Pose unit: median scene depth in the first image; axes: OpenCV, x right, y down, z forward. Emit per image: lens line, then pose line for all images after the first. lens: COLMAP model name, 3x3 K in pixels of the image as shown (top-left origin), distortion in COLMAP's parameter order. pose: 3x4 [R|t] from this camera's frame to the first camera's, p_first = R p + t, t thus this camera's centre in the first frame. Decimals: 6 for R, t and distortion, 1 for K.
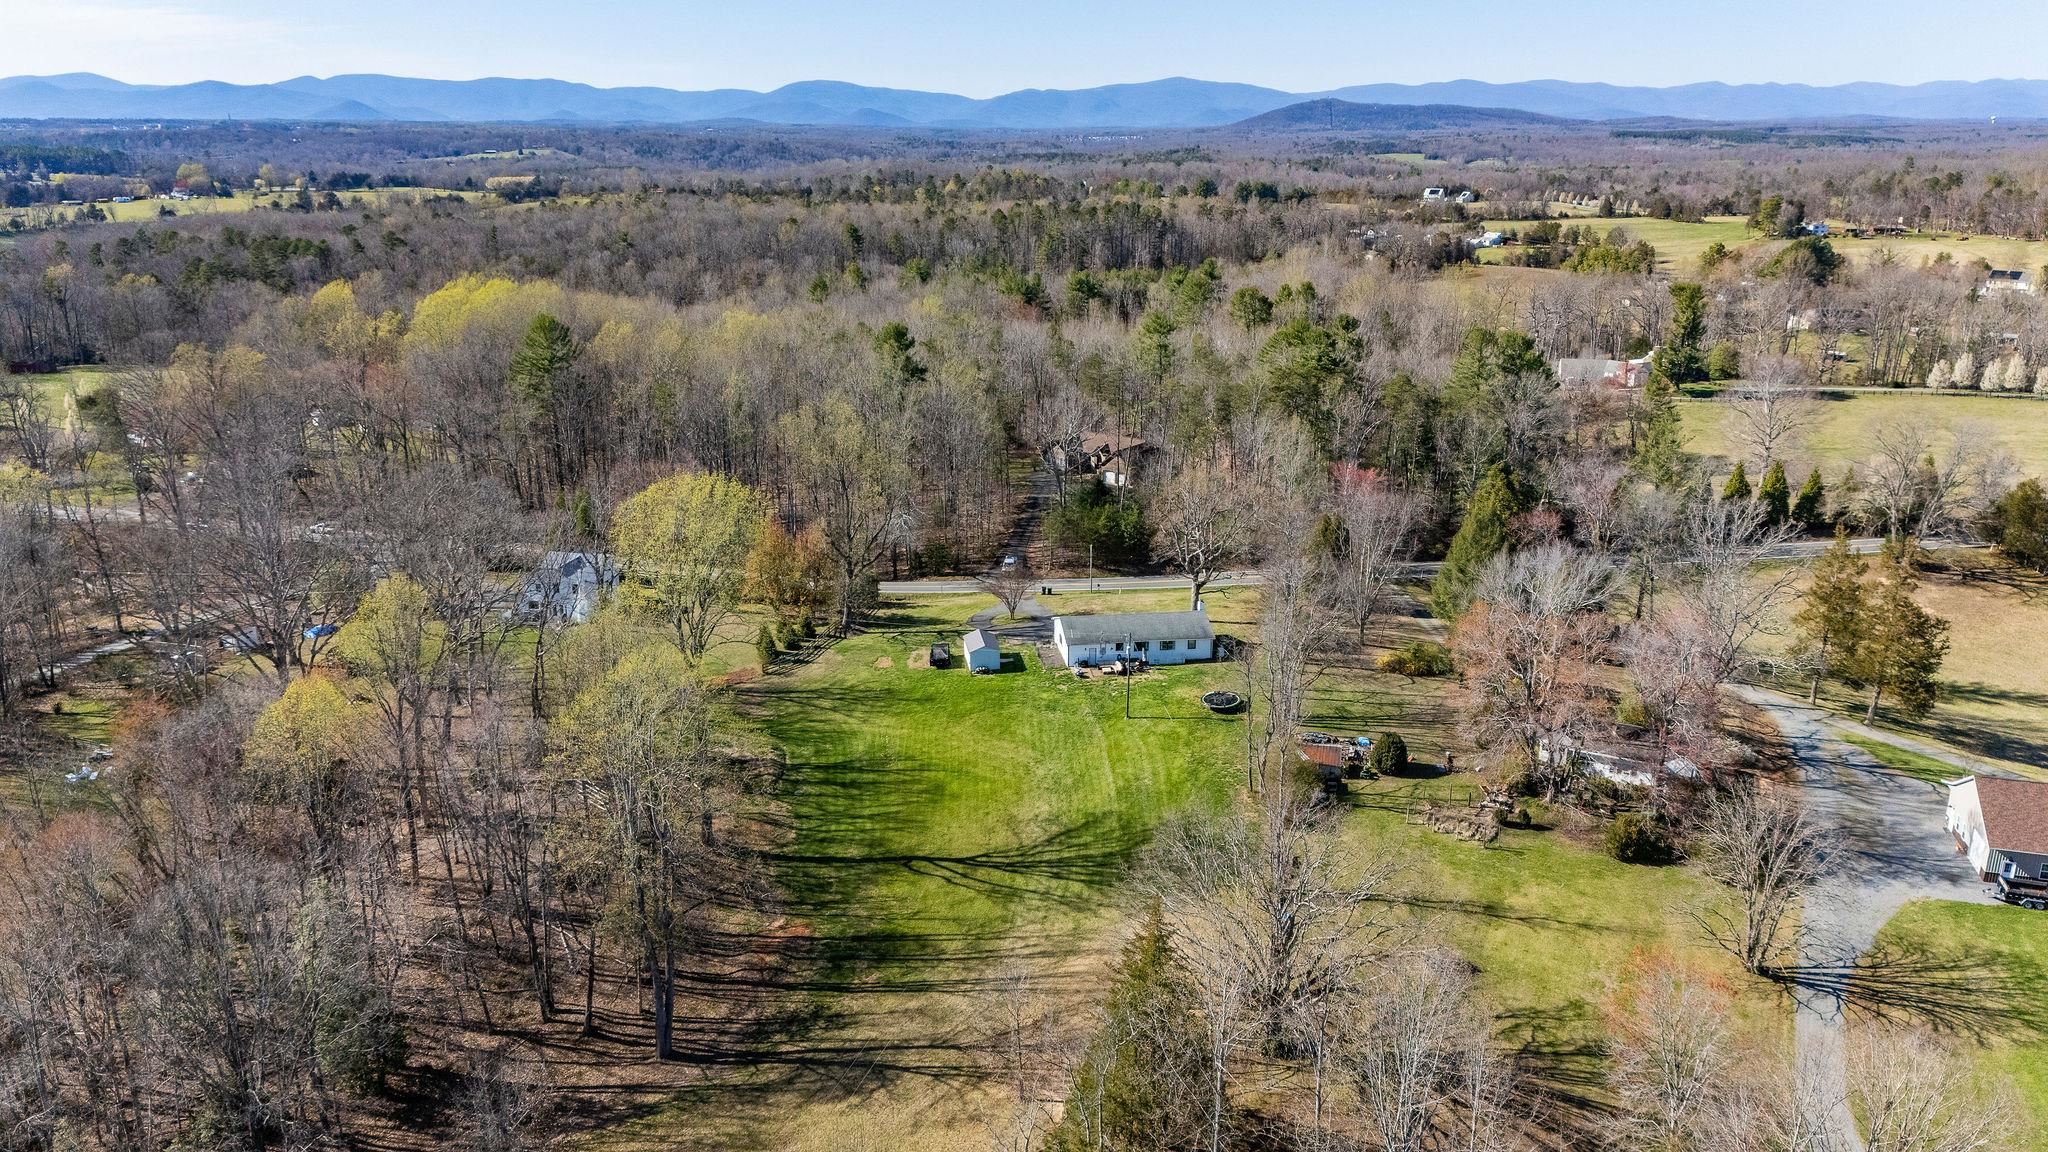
lens RADIAL K [[1502.4, 0, 1023.8], [0, 1502.4, 580.7], [0, 0, 1]] dist [0.067486, -0.067381]
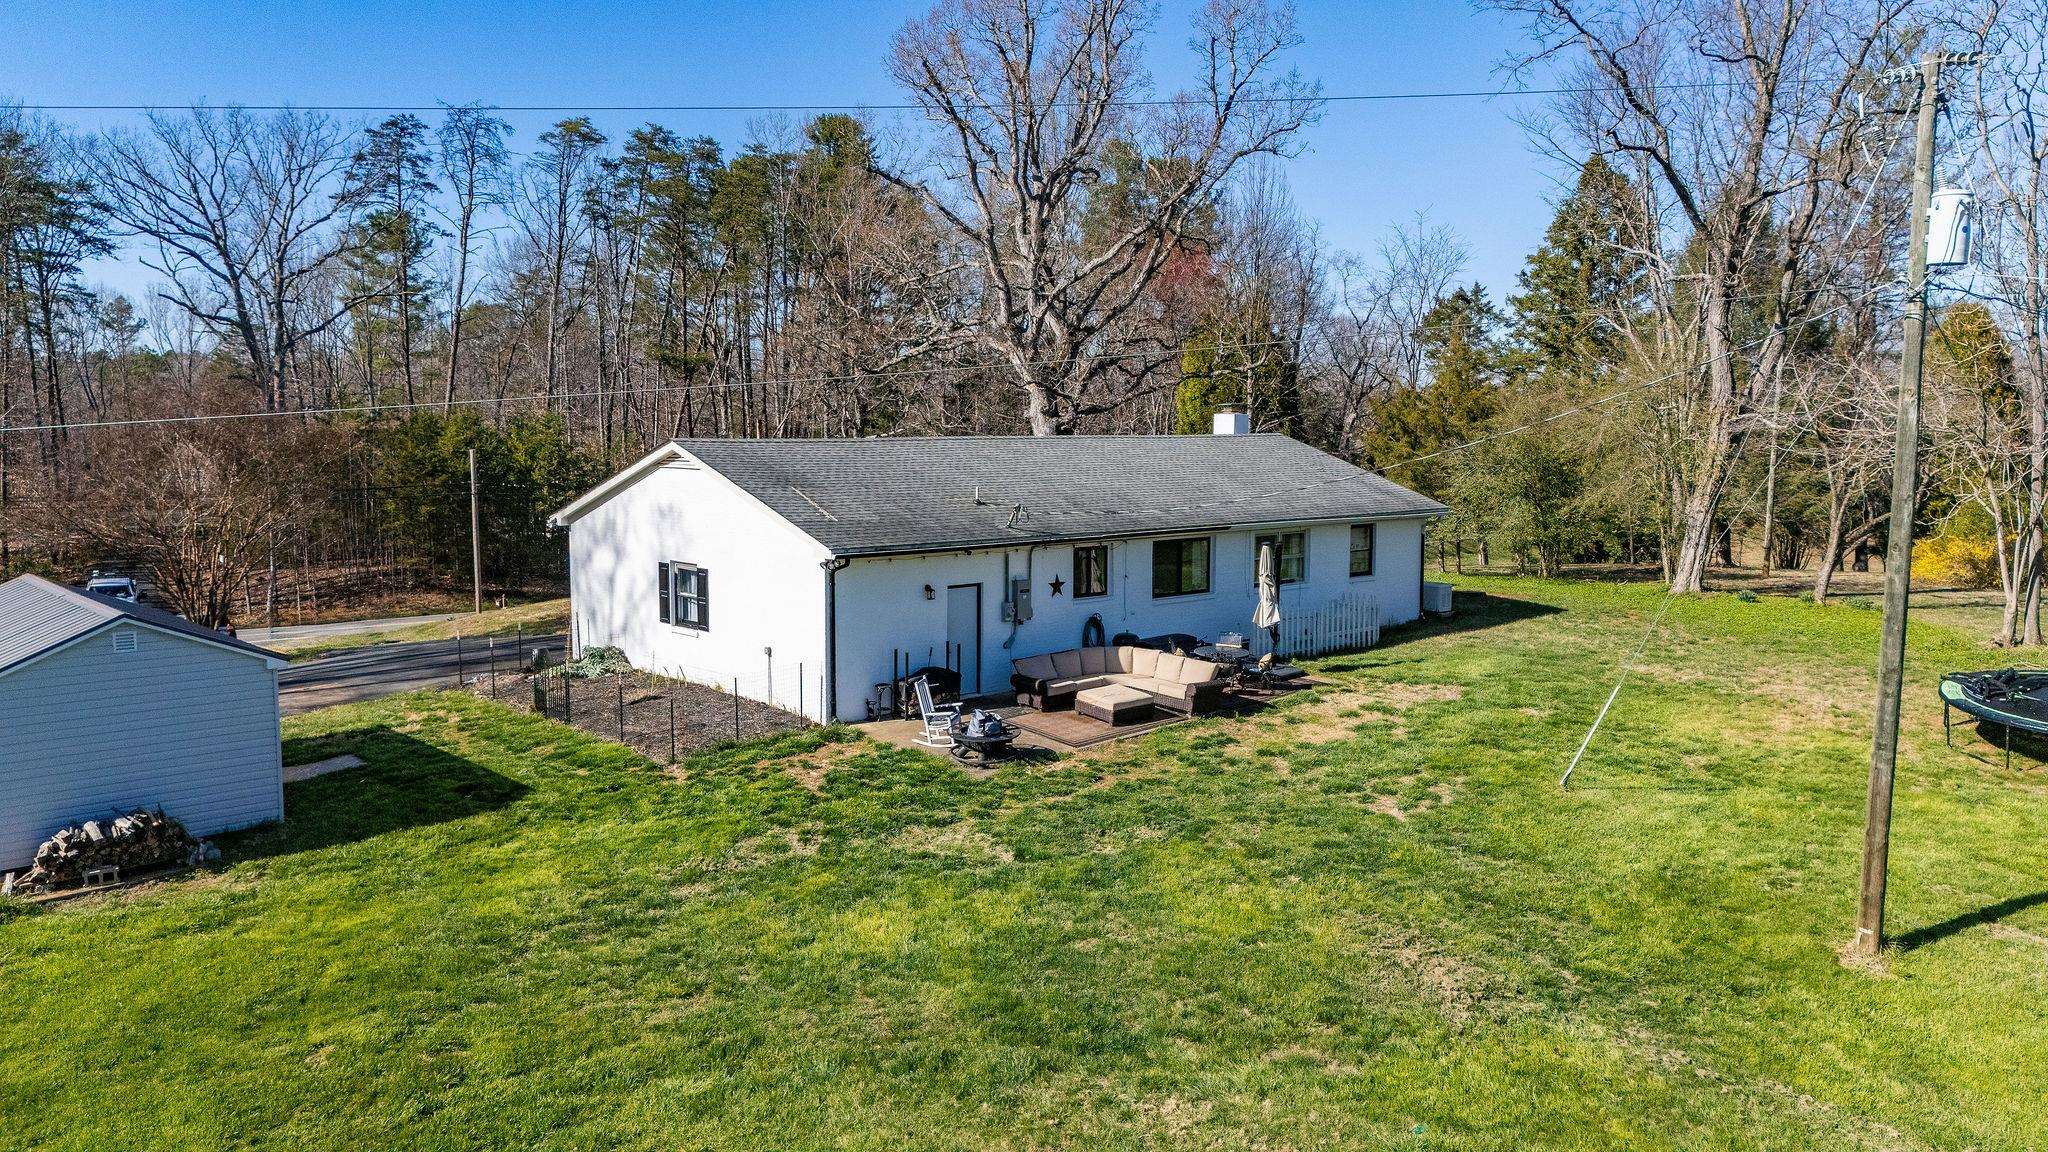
lens RADIAL K [[1502.4, 0, 1034.0], [0, 1502.4, 565.0], [0, 0, 1]] dist [0.067486, -0.067381]
pose [[0.827473, -0.052643, 0.559032, -0.023983], [0.159488, 0.976625, -0.144105, 0.048007], [-0.538379, 0.208402, 0.816527, 0.633929]]
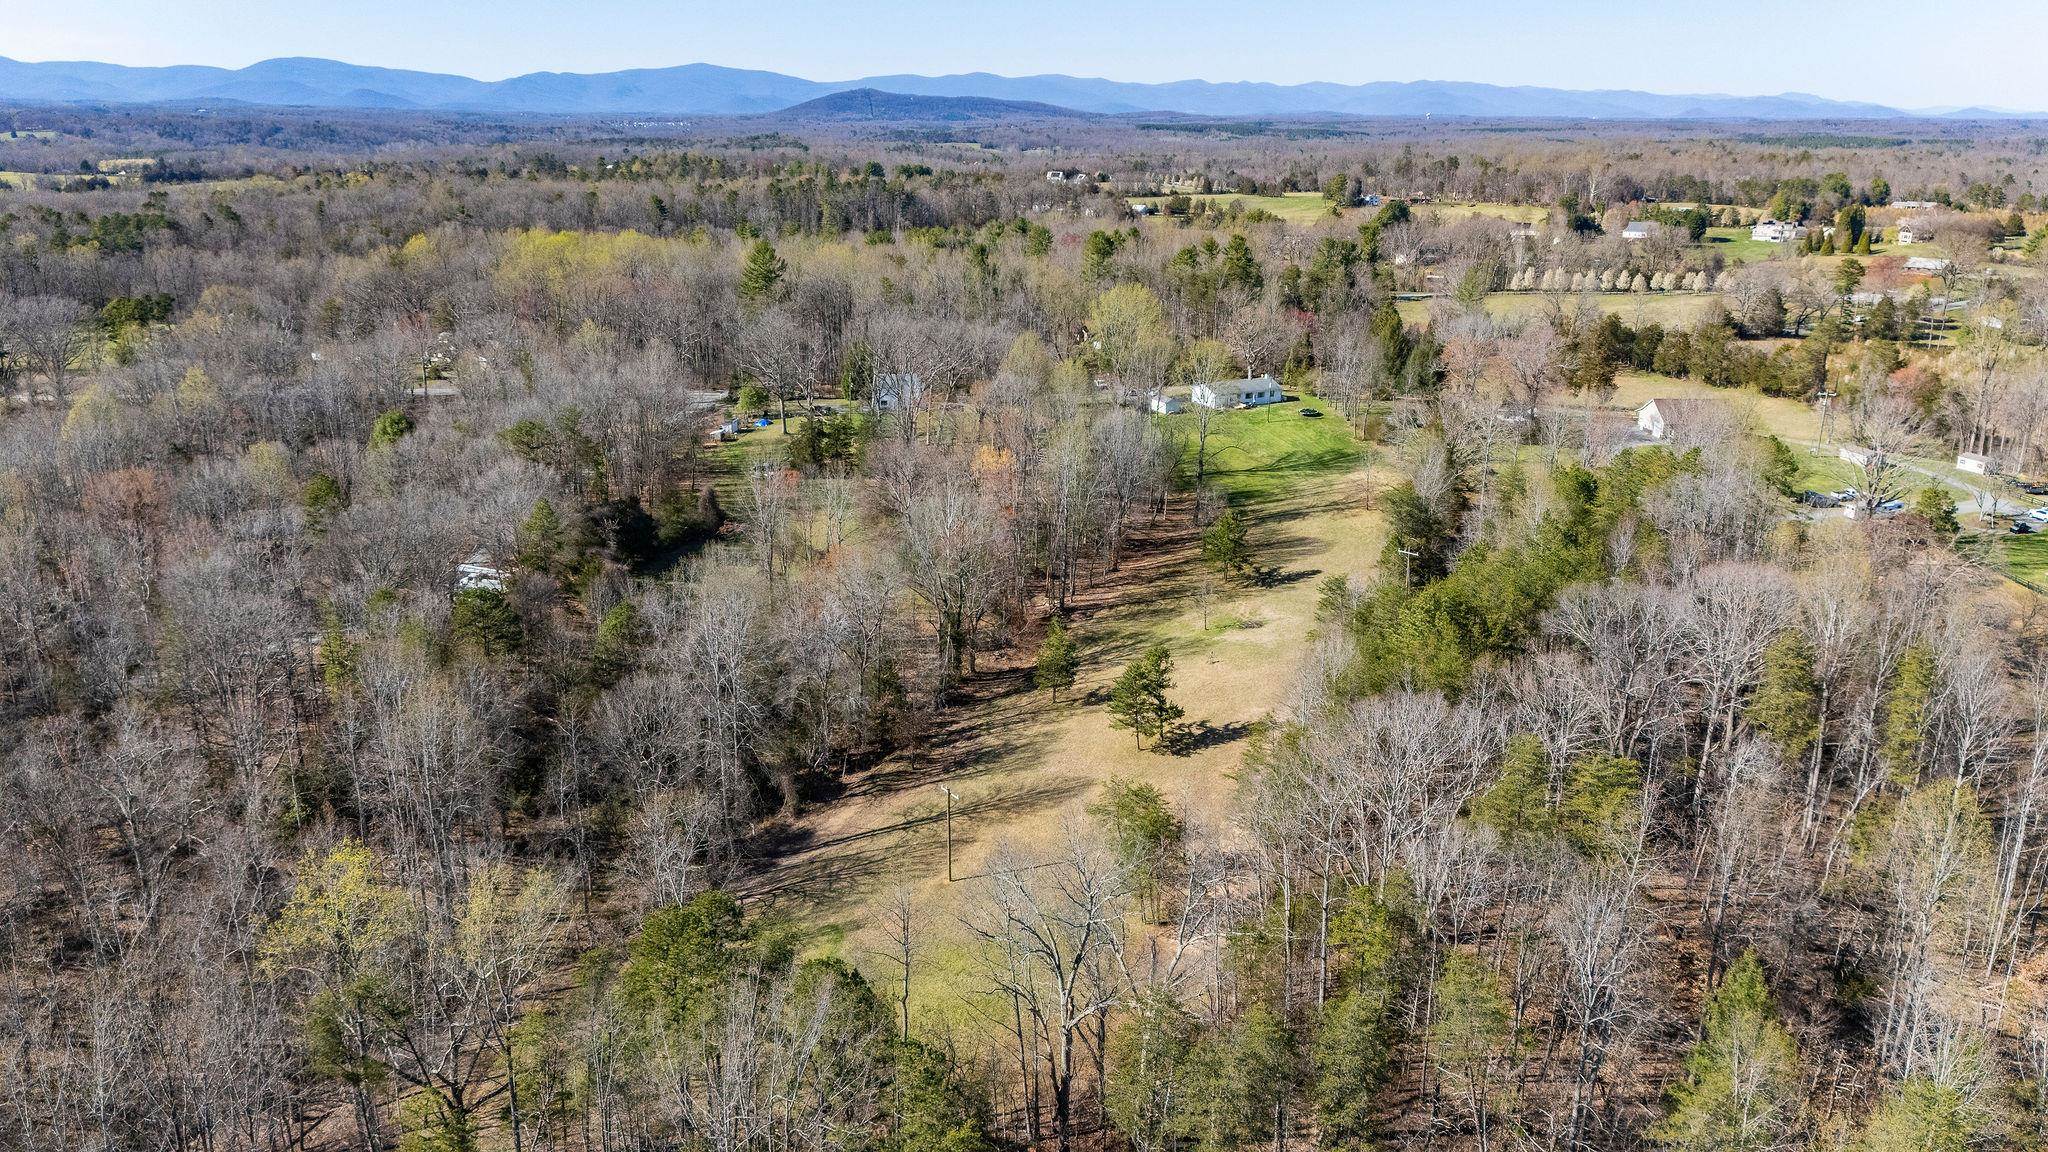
lens RADIAL K [[1502.4, 0, 1022.9], [0, 1502.4, 574.0], [0, 0, 1]] dist [0.067486, -0.067381]
pose [[0.955207, -0.079425, 0.285081, -0.542626], [0.078556, 0.996804, 0.014500, 0.157536], [-0.285321, 0.008545, 0.958394, -0.522223]]
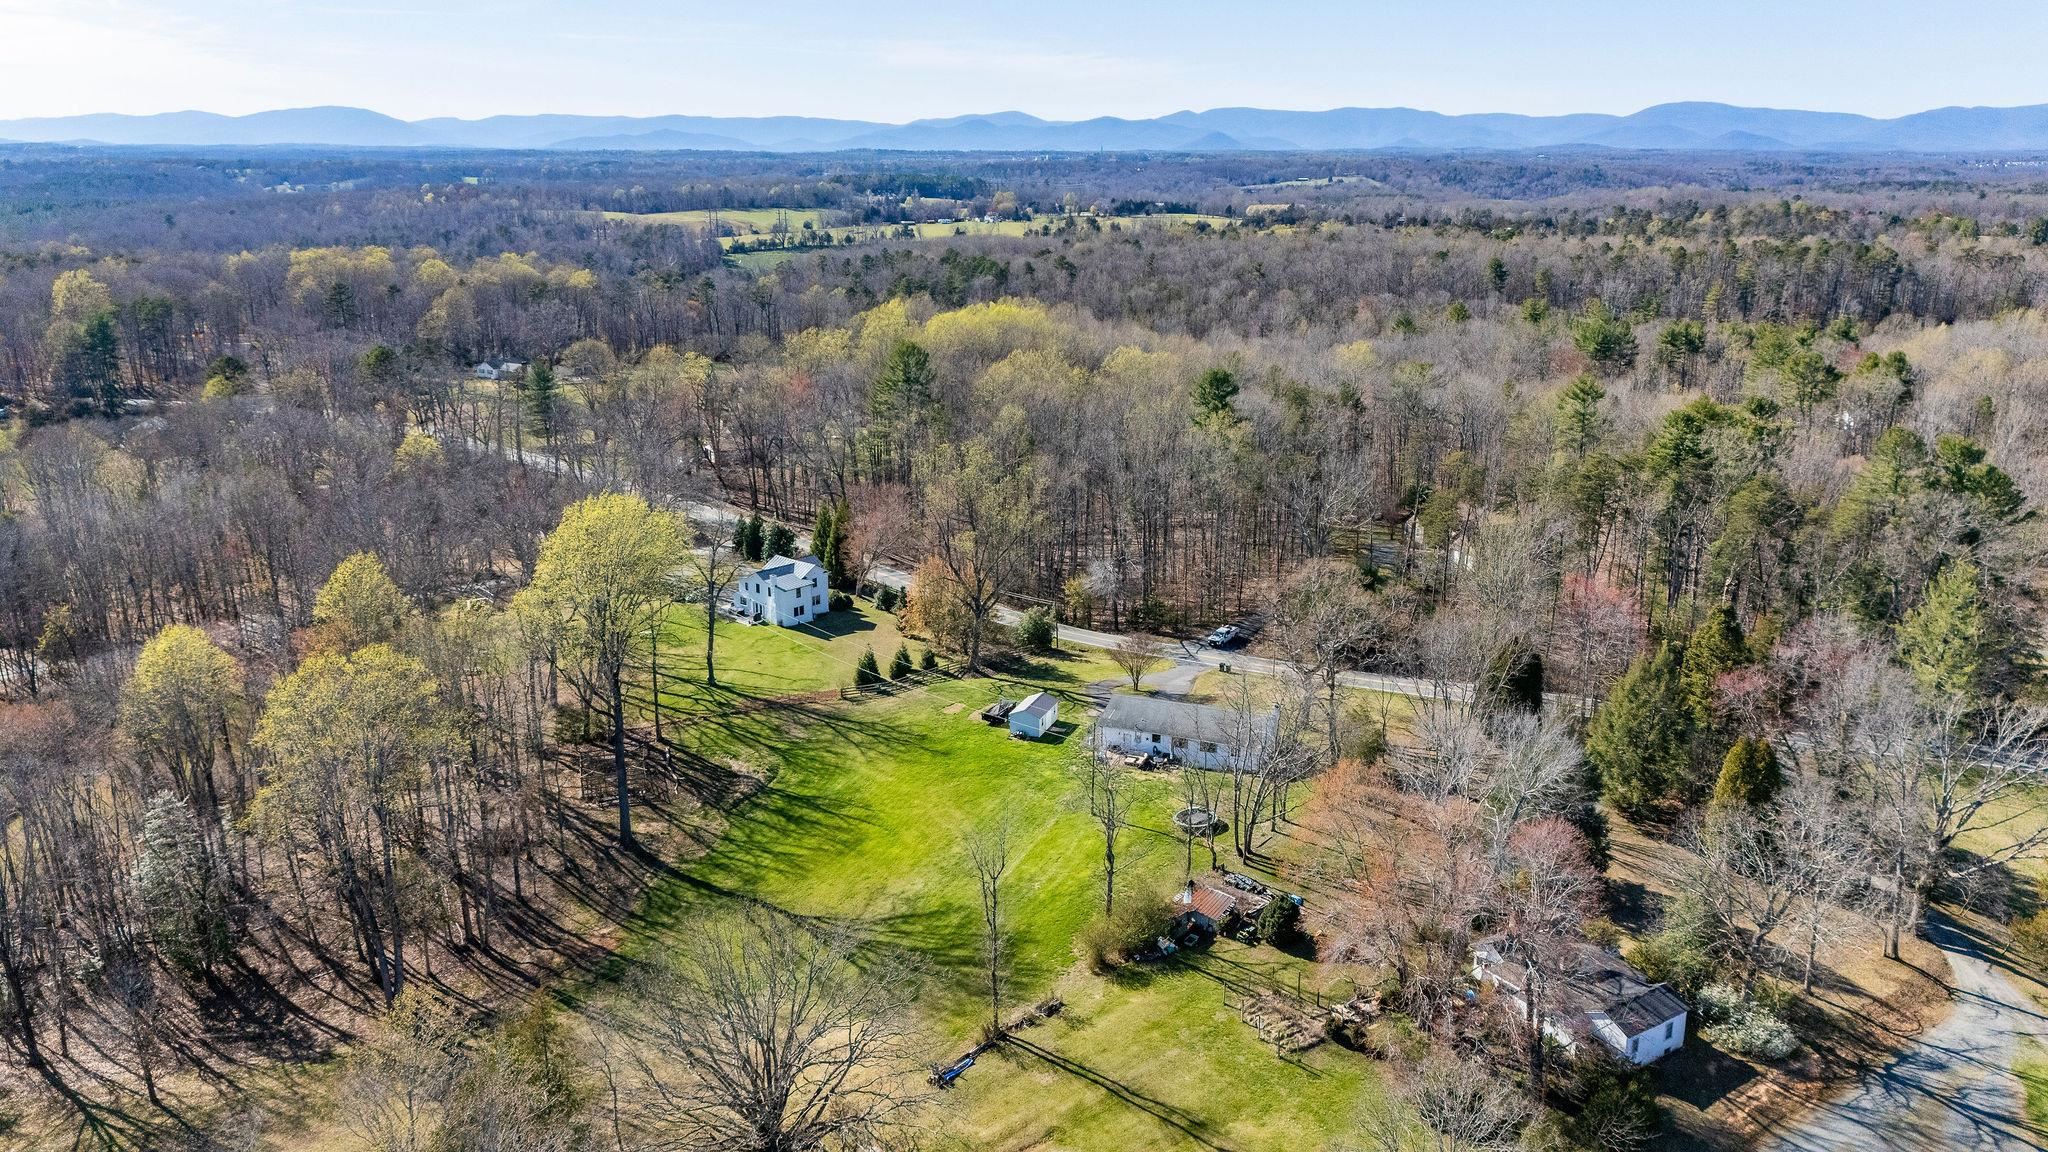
lens RADIAL K [[1502.4, 0, 1017.2], [0, 1502.4, 576.4], [0, 0, 1]] dist [0.067486, -0.067381]
pose [[0.863582, 0.137192, -0.485186, 0.306300], [-0.146343, 0.989048, 0.019189, -0.042451], [0.482504, 0.054432, 0.874201, 0.114046]]
